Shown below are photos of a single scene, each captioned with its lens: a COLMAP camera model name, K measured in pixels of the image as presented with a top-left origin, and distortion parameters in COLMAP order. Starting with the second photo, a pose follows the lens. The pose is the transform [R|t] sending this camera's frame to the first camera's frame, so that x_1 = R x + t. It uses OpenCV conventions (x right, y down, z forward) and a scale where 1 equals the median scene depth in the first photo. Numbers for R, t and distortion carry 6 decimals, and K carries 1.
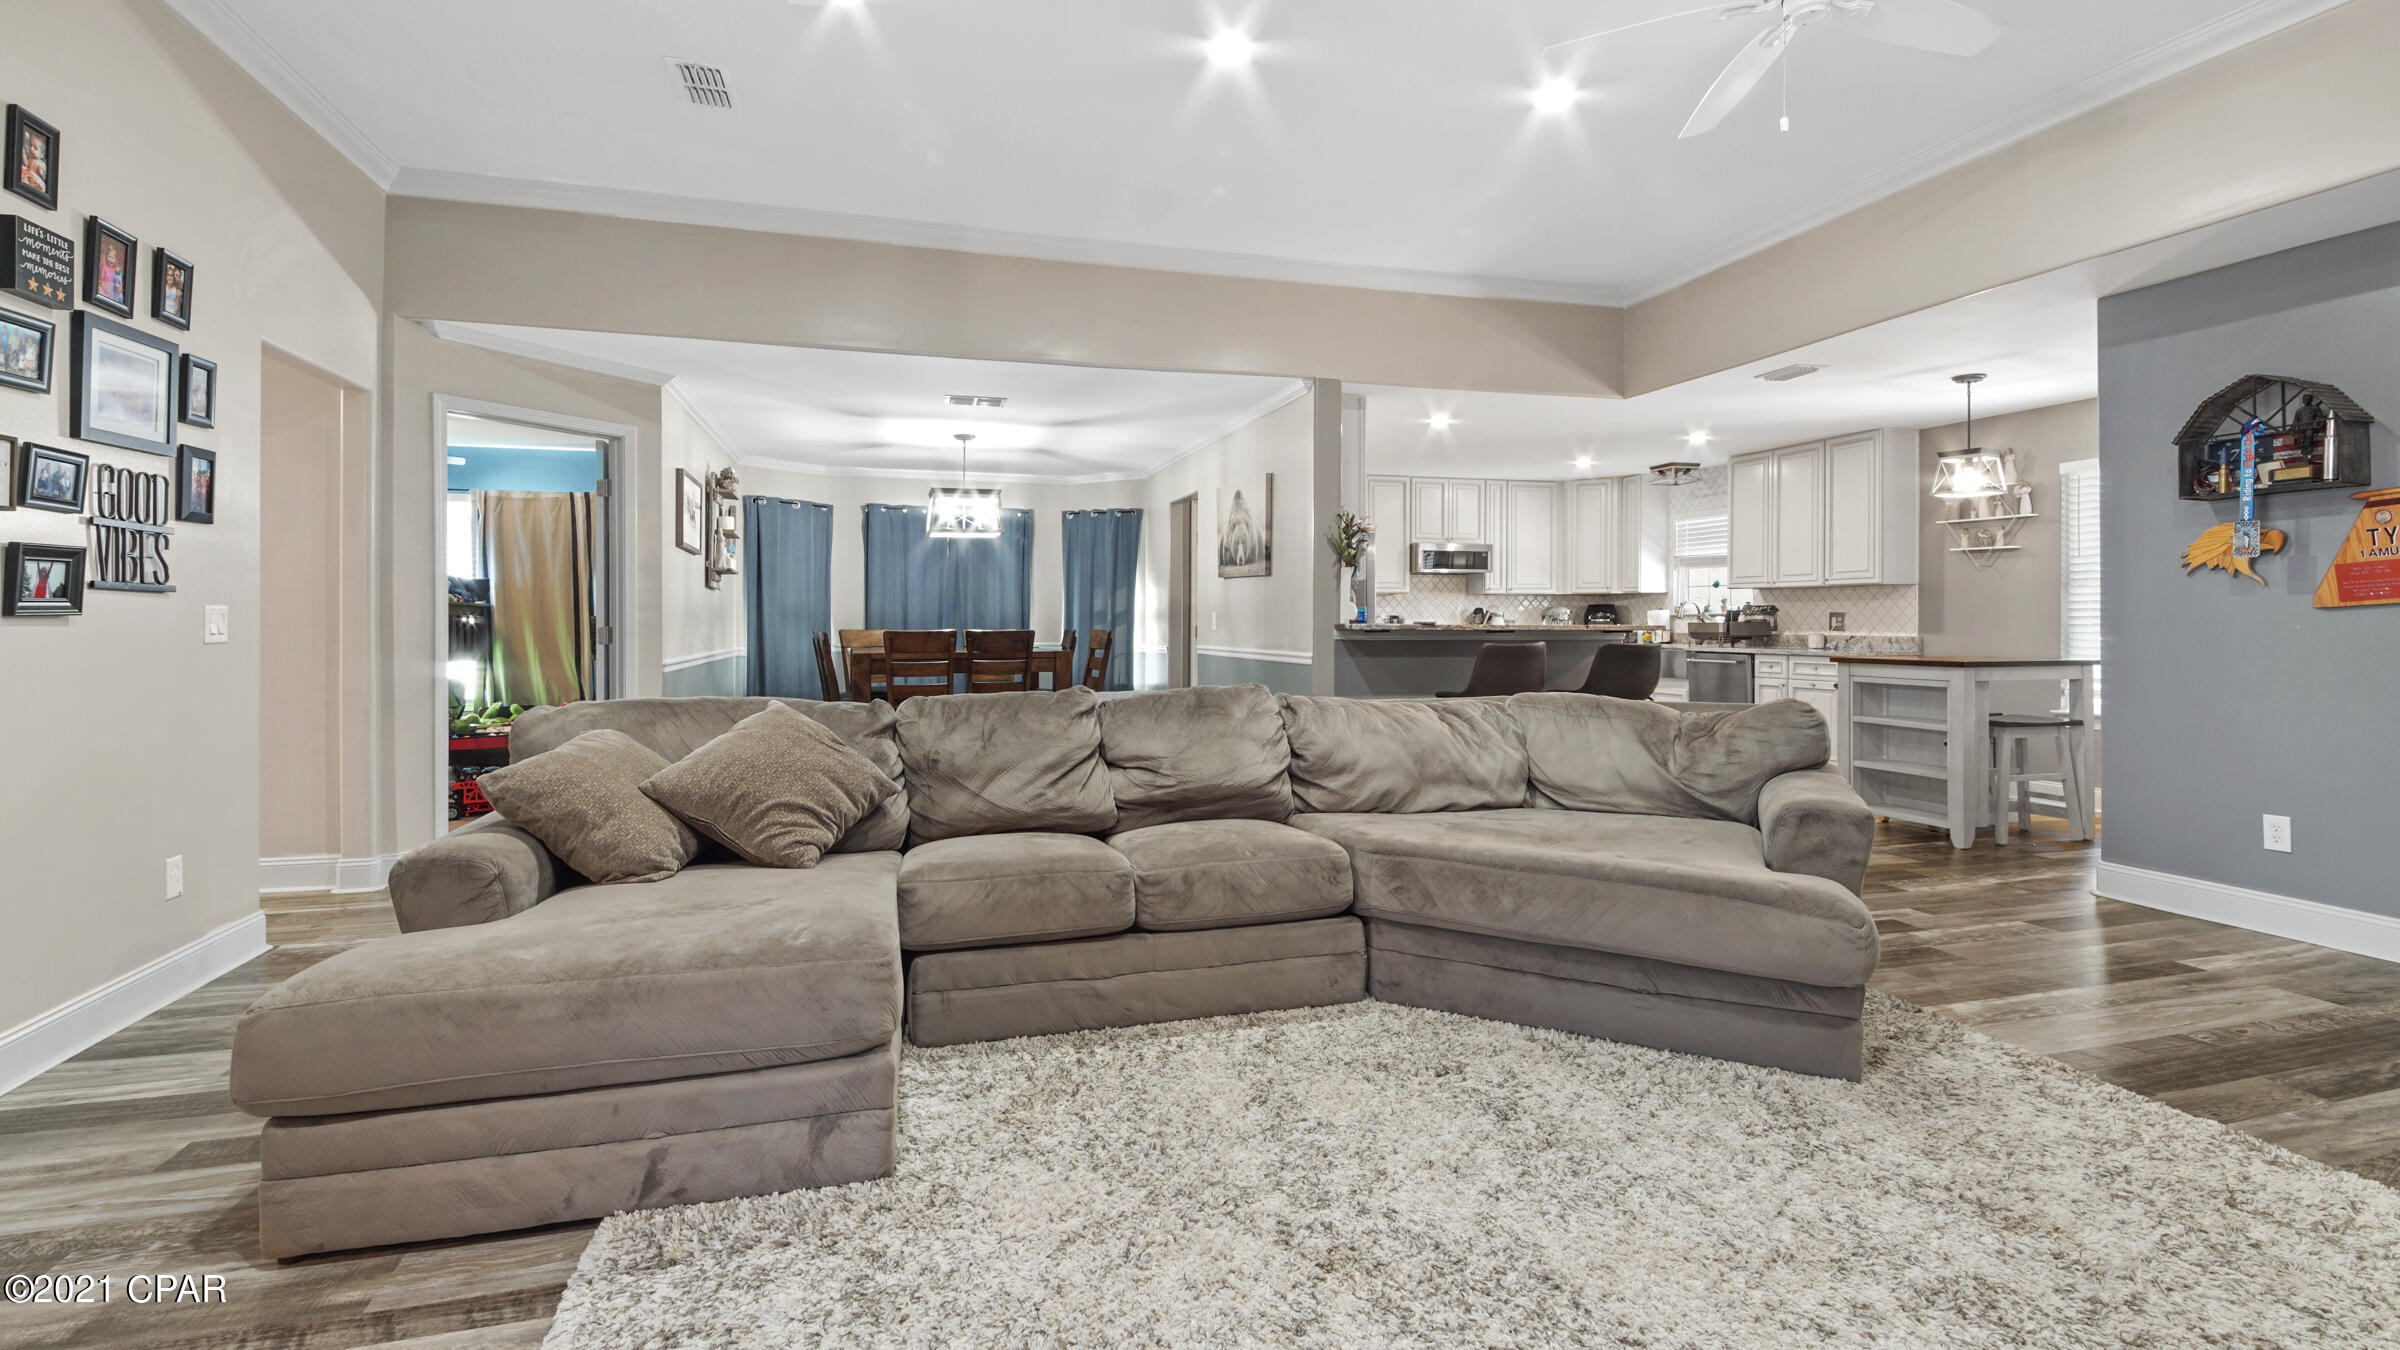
lens RADIAL K [[1055.9, 0, 1192.7], [0, 1055.9, 626.4], [0, 0, 1]] dist [0.047032, -0.033879]
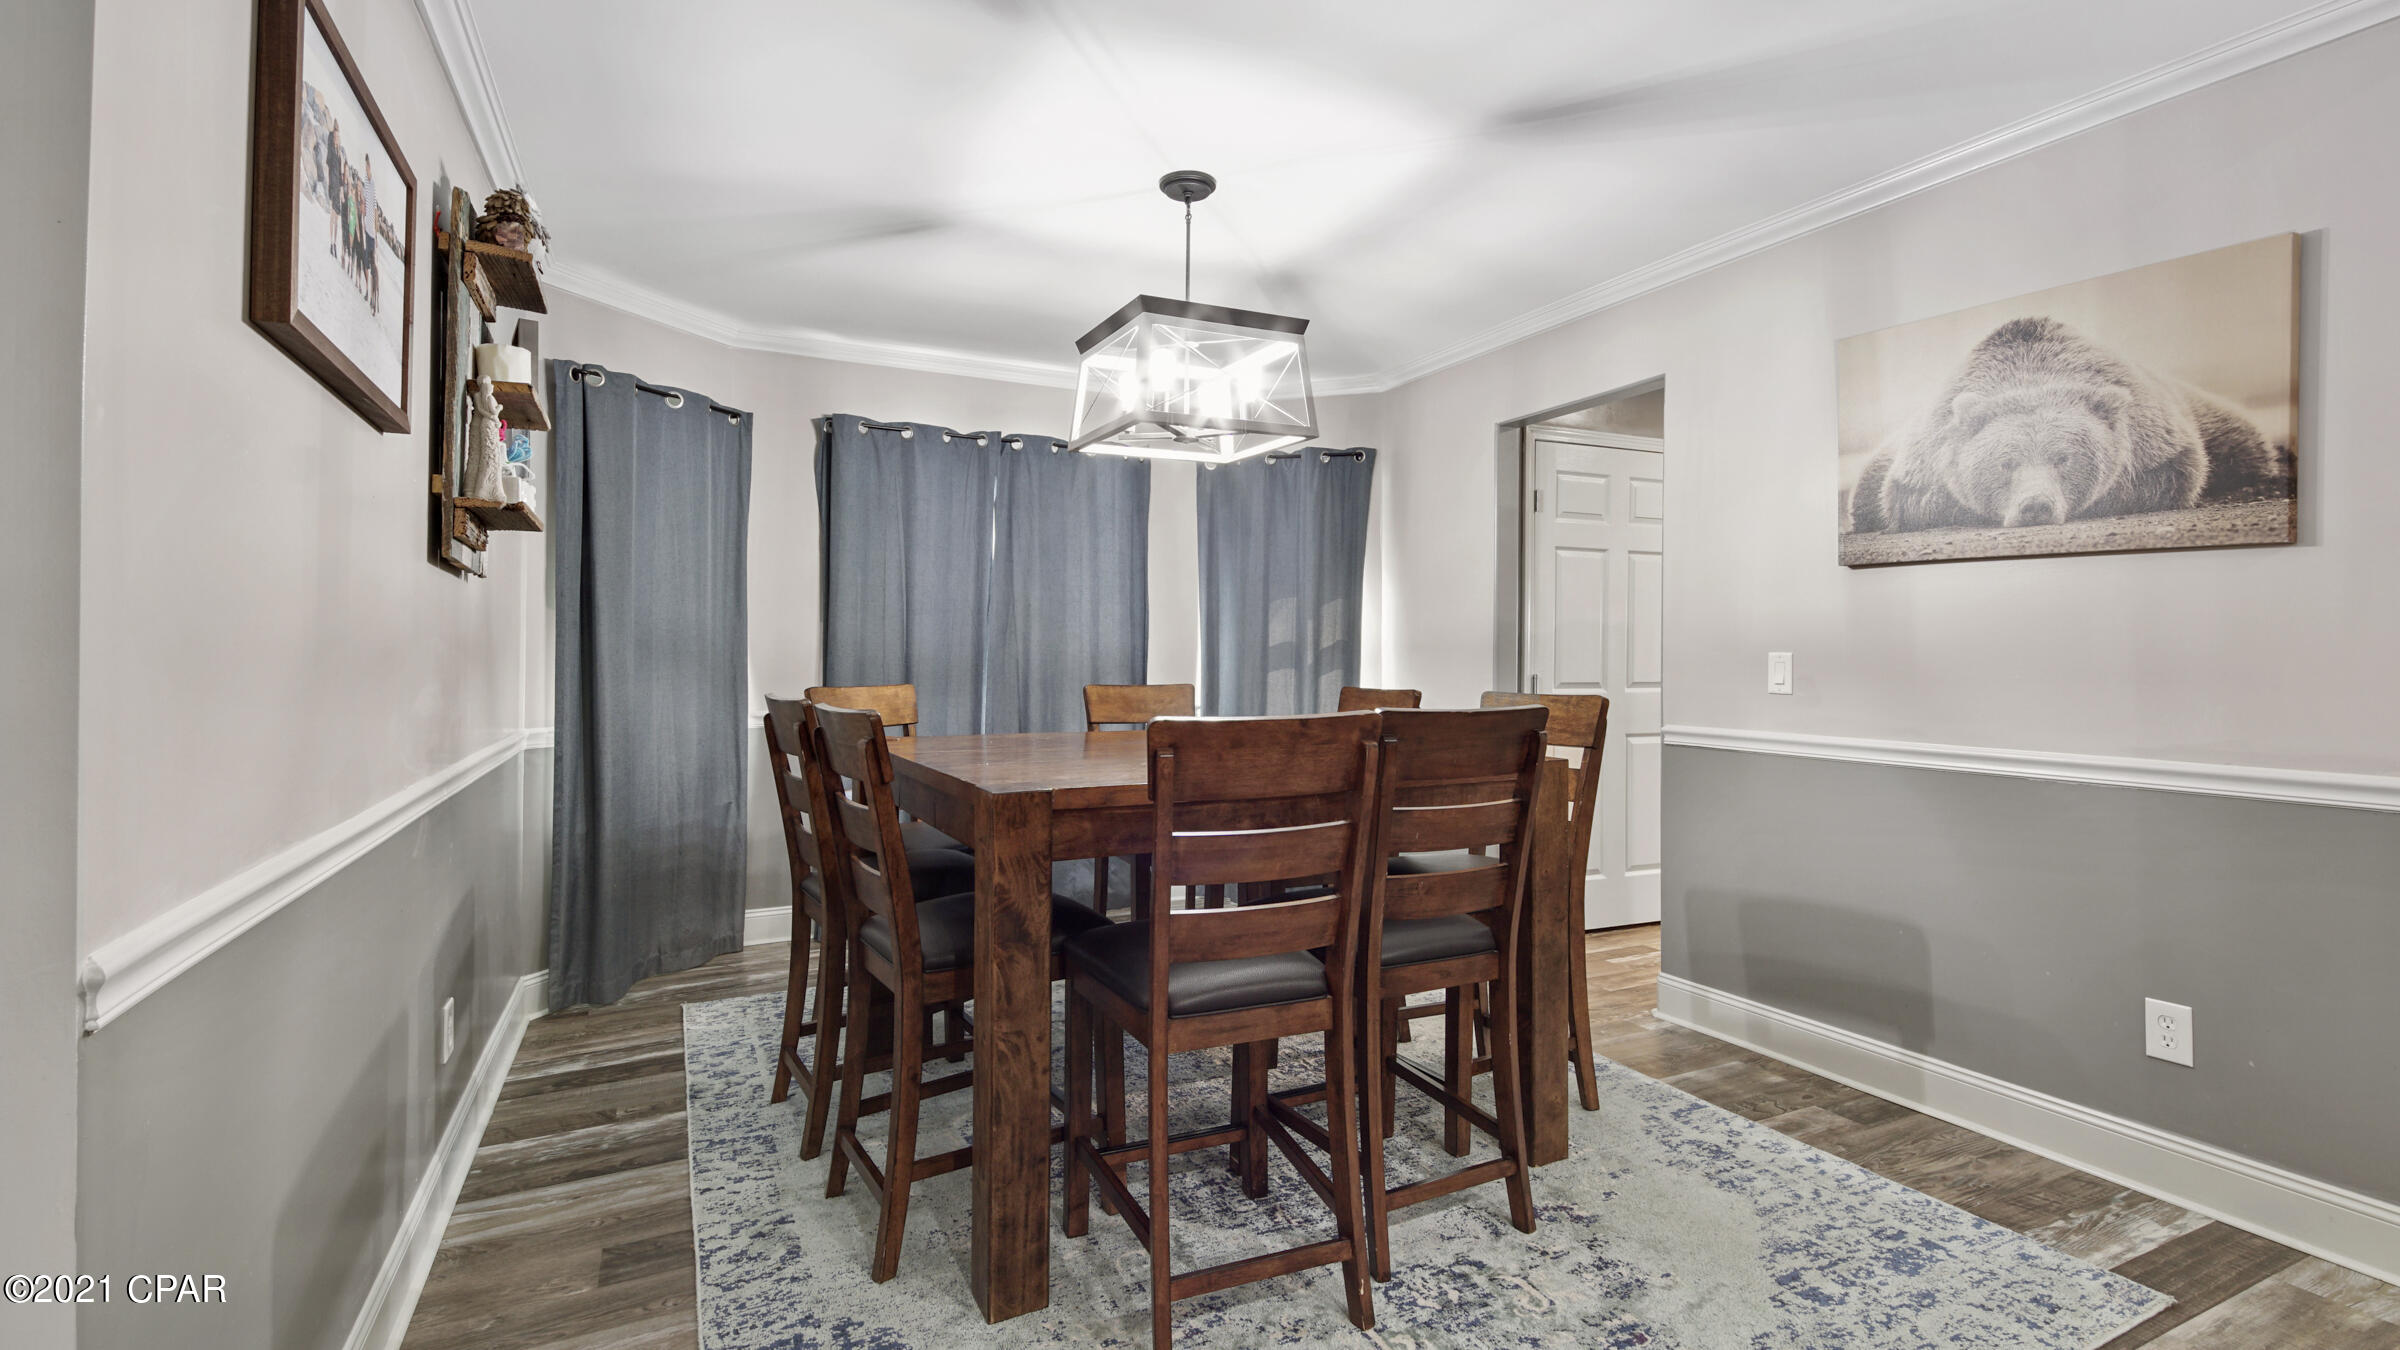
lens RADIAL K [[996.0, 0, 1159.8], [0, 996.0, 658.6], [0, 0, 1]] dist [0.019488, -0.016055]
pose [[0.985092, 0.004315, 0.171973, -0.332960], [-0.003733, 0.999986, -0.003707, -0.009184], [-0.171986, 0.003009, 0.985095, 0.754075]]
